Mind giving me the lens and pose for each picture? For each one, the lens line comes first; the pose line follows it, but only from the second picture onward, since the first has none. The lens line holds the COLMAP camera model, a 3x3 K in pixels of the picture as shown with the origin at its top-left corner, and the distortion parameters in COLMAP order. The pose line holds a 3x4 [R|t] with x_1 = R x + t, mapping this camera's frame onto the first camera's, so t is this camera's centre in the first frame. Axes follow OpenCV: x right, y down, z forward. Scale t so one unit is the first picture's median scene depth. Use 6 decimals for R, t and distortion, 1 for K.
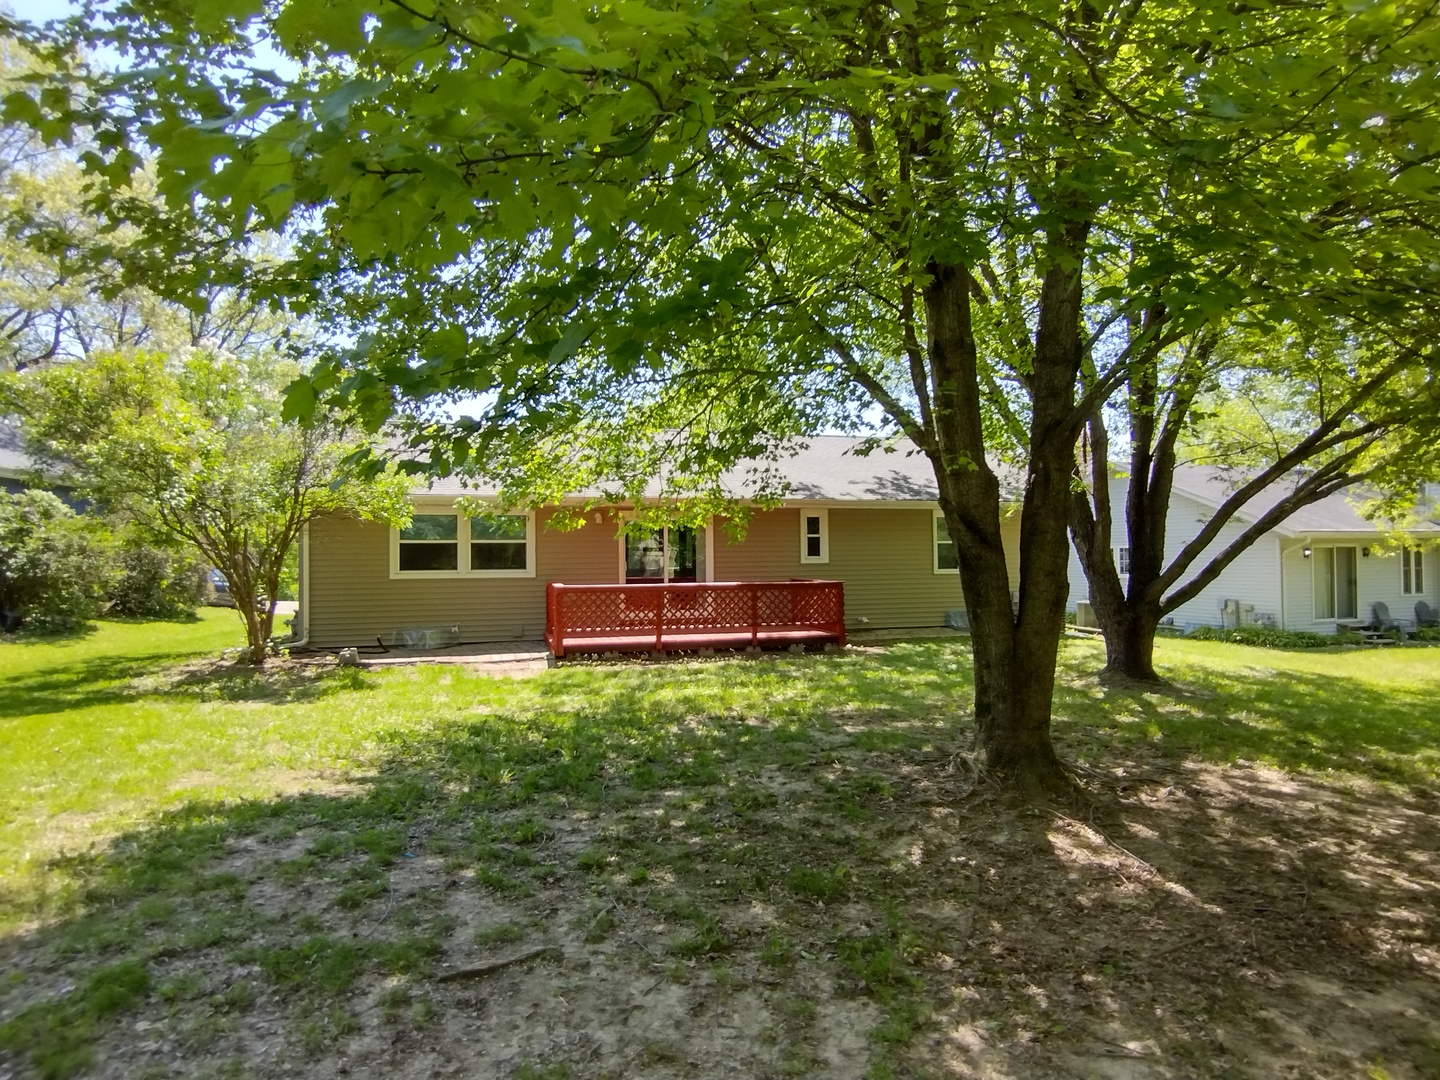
lens RADIAL K [[819.5, 0, 709.3], [0, 819.5, 553.0], [0, 0, 1]] dist [-0.001753, -0.000777]
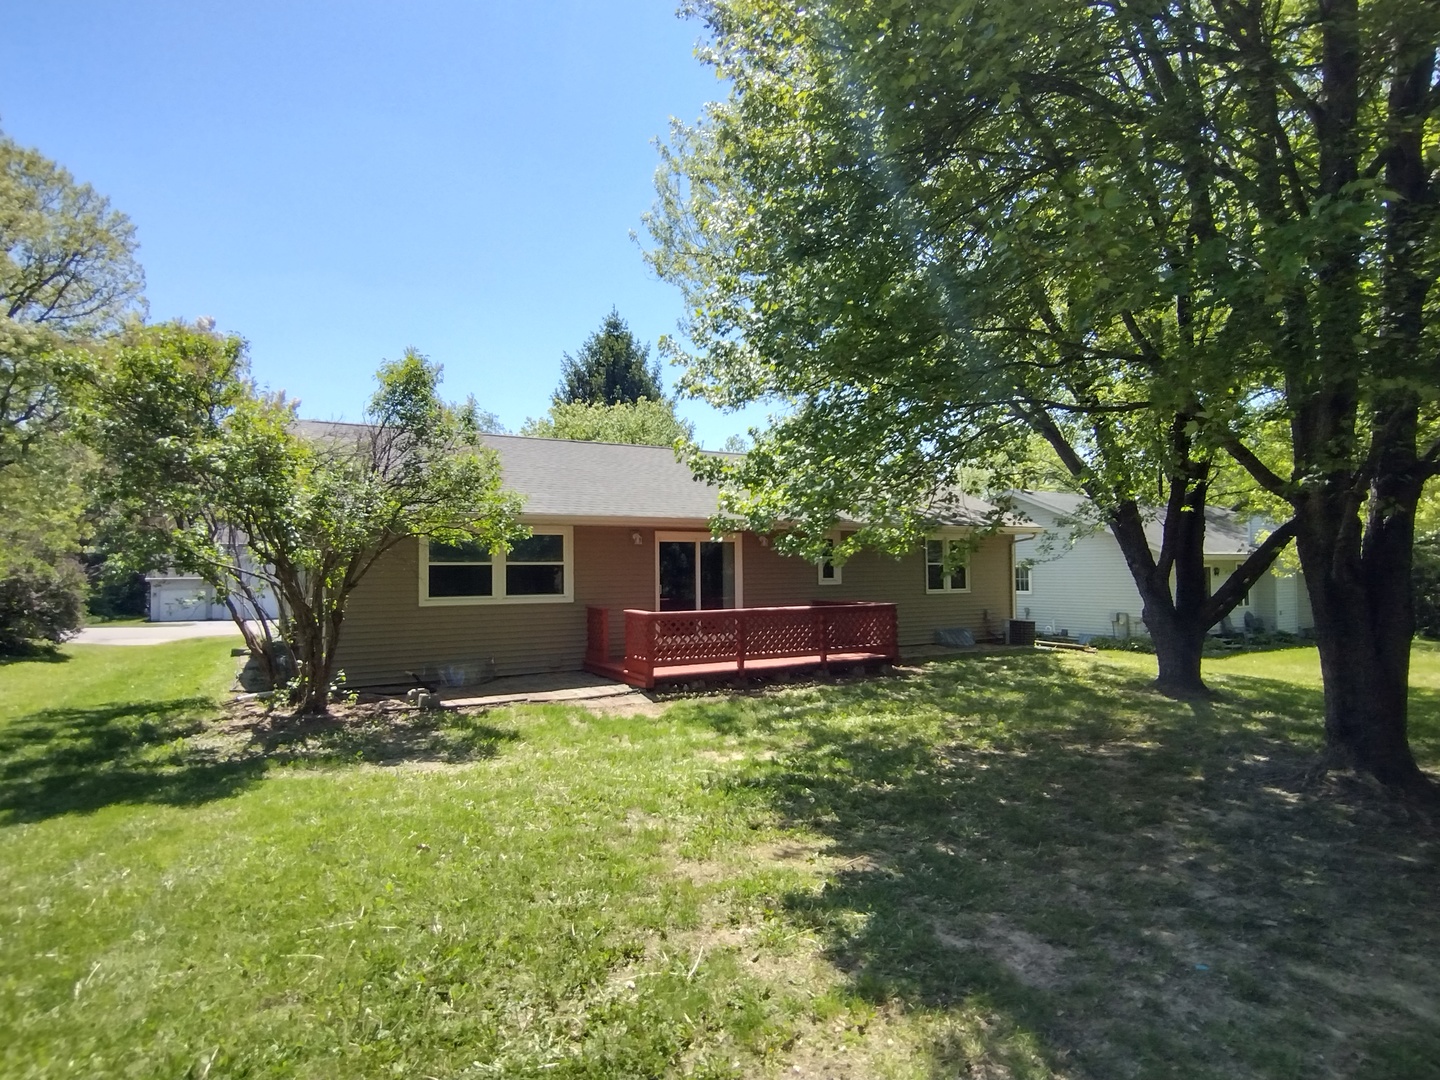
lens RADIAL K [[819.5, 0, 709.3], [0, 819.5, 553.0], [0, 0, 1]] dist [-0.001753, -0.000777]
pose [[0.963625, 0.004694, 0.267216, -0.328257], [-0.000033, 0.999848, -0.017446, -0.010309], [-0.267257, 0.016803, 0.963479, 0.077304]]
